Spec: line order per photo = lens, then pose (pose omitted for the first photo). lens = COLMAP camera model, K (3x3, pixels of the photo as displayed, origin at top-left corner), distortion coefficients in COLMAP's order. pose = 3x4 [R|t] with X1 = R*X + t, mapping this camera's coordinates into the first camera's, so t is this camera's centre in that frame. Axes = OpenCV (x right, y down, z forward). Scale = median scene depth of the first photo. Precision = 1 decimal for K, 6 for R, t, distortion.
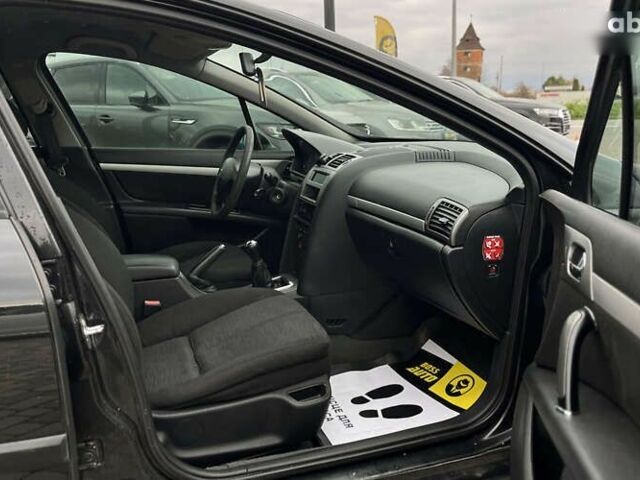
lens RADIAL K [[595.4, 0, 319.8], [0, 595.4, 239.7], [0, 0, 1]] dist [0.042620, 0.000000]
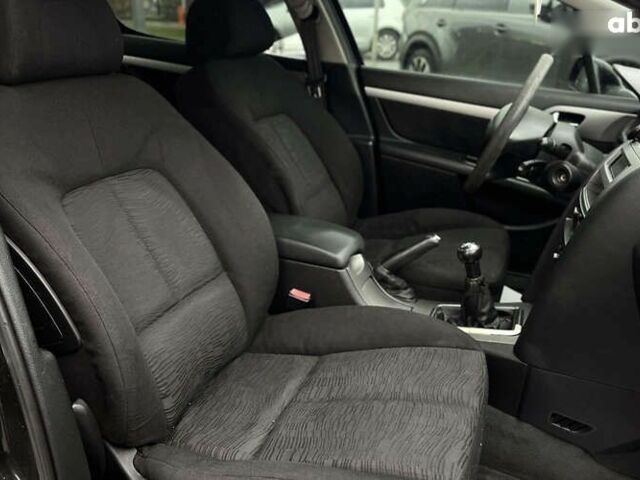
lens RADIAL K [[595.4, 0, 319.9], [0, 595.4, 240.3], [0, 0, 1]] dist [0.042620, 0.000000]
pose [[0.763123, 0.272237, -0.586115, 0.116449], [-0.187519, 0.961202, 0.202305, -0.087444], [0.618450, -0.044476, 0.784565, 0.356744]]
